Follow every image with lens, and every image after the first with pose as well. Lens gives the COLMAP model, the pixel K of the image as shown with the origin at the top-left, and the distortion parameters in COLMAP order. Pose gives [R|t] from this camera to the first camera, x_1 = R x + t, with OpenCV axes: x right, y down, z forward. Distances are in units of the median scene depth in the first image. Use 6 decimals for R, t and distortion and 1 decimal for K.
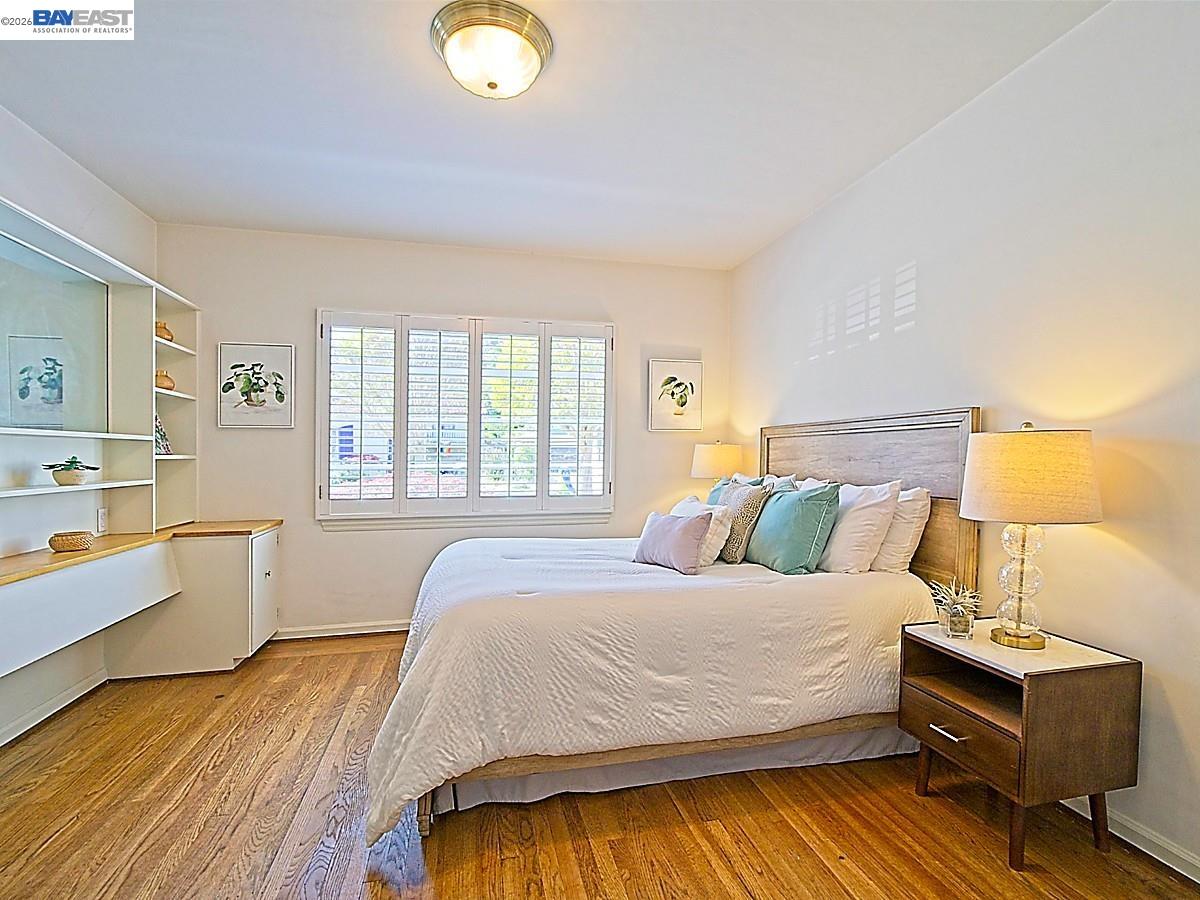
lens RADIAL K [[584.0, 0, 599.7], [0, 584.0, 457.9], [0, 0, 1]] dist [-0.006303, -0.001093]
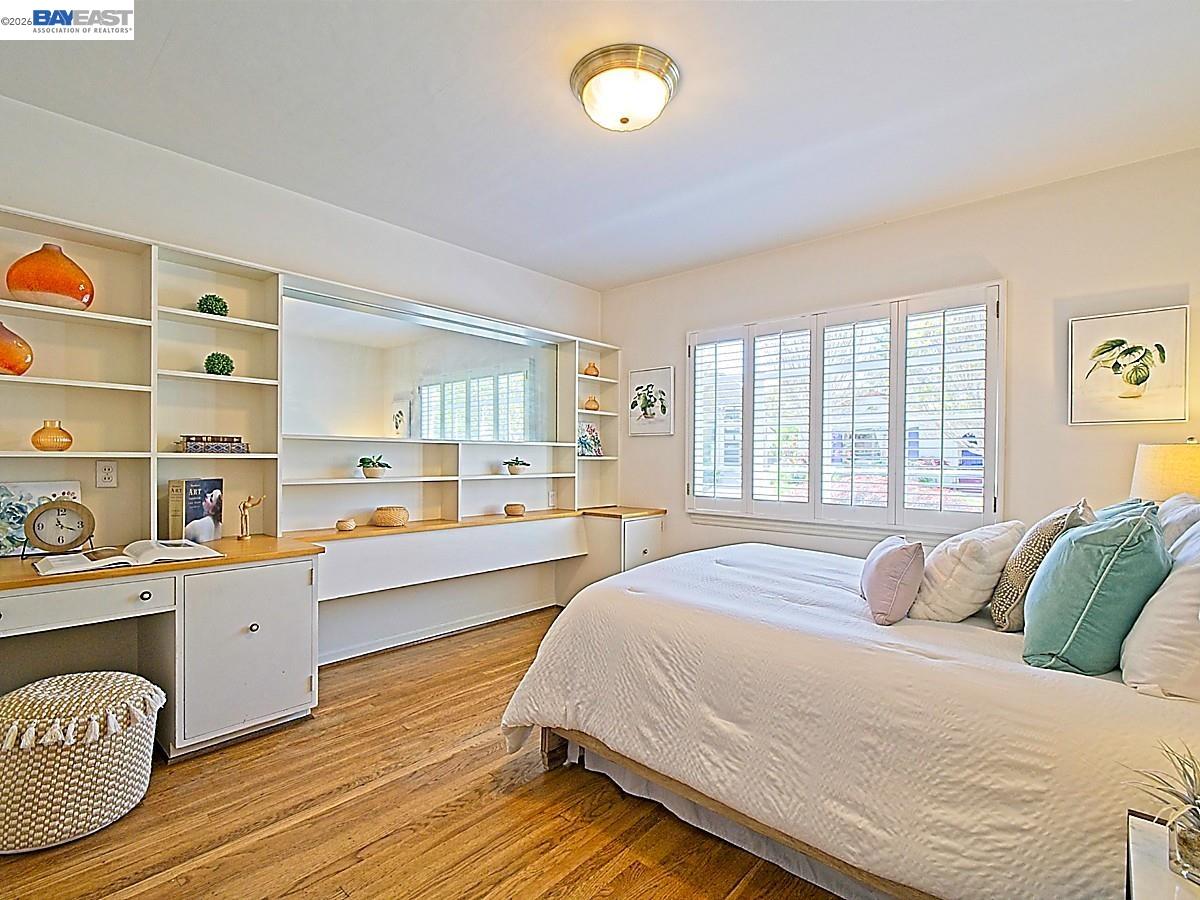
lens RADIAL K [[584.0, 0, 606.6], [0, 584.0, 451.2], [0, 0, 1]] dist [-0.006303, -0.001093]
pose [[0.558142, -0.001331, -0.829744, 0.660674], [-0.012509, 0.999872, -0.010018, -0.005958], [0.829651, 0.015971, 0.558054, 0.347715]]
